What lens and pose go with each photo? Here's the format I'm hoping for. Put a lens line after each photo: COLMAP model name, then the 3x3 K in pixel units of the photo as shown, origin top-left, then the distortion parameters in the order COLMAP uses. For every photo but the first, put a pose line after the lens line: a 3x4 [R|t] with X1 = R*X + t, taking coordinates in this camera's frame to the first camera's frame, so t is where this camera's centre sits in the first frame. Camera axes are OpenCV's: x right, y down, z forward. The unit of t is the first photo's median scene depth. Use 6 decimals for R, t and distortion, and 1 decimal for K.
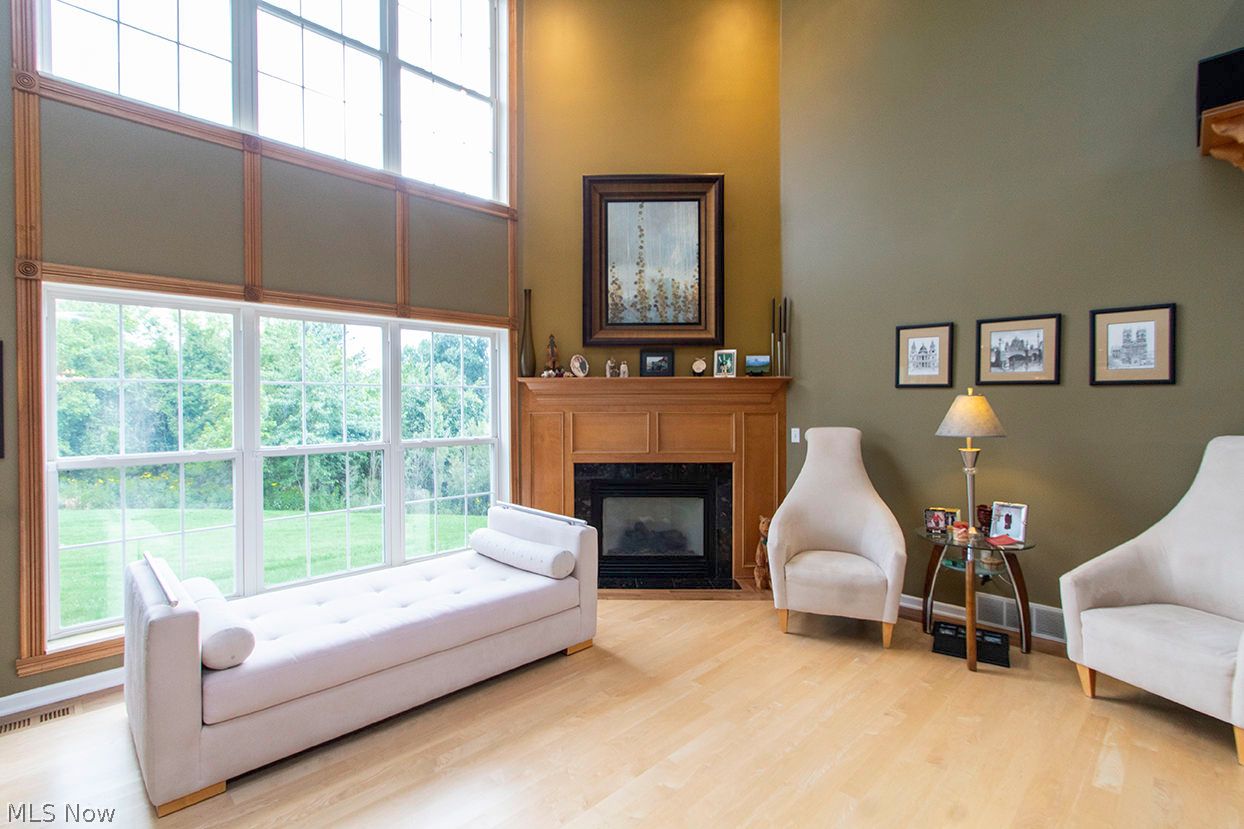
lens RADIAL K [[578.5, 0, 605.1], [0, 578.5, 405.4], [0, 0, 1]] dist [0.002835, -0.001922]
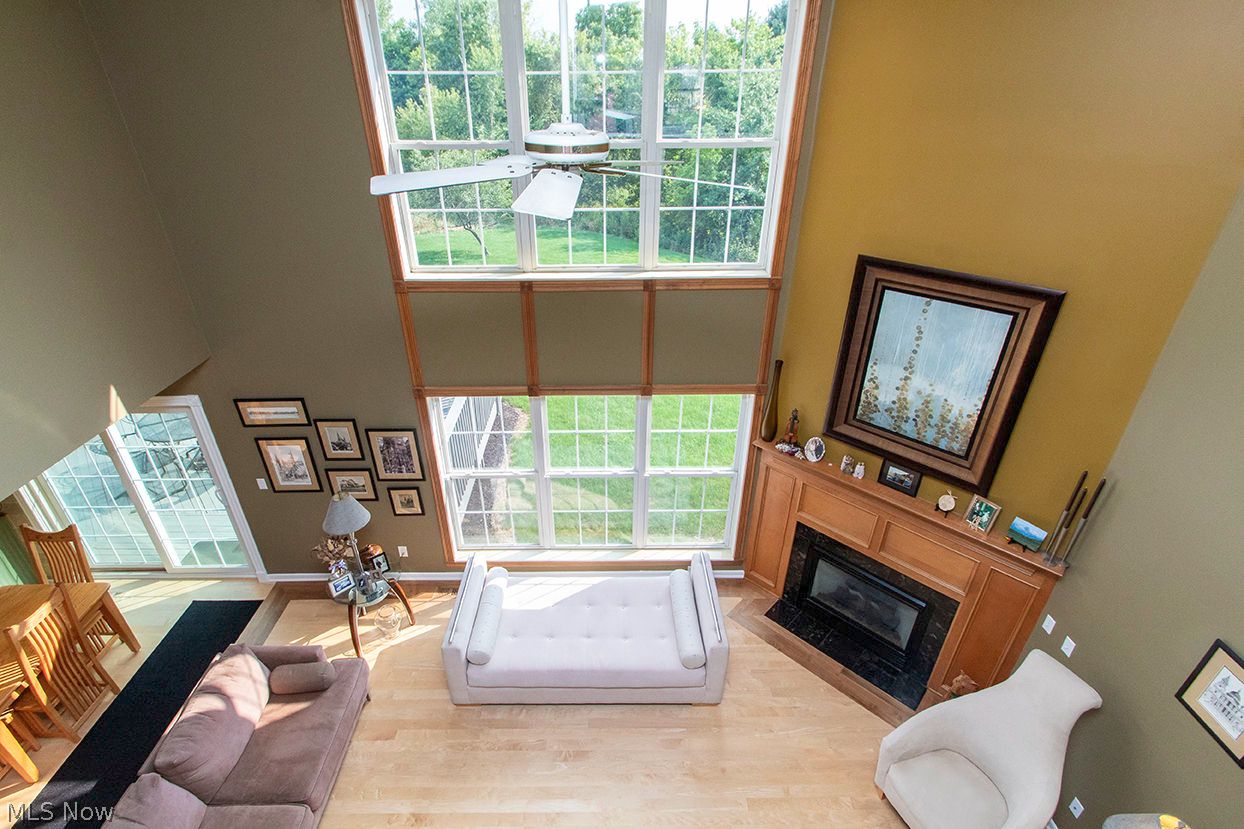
lens RADIAL K [[578.5, 0, 607.6], [0, 578.5, 407.3], [0, 0, 1]] dist [0.002835, -0.001922]
pose [[0.720409, 0.334477, -0.607566, 0.272491], [-0.001286, 0.876666, 0.481097, -0.597815], [0.693548, -0.345806, 0.631988, 0.163261]]
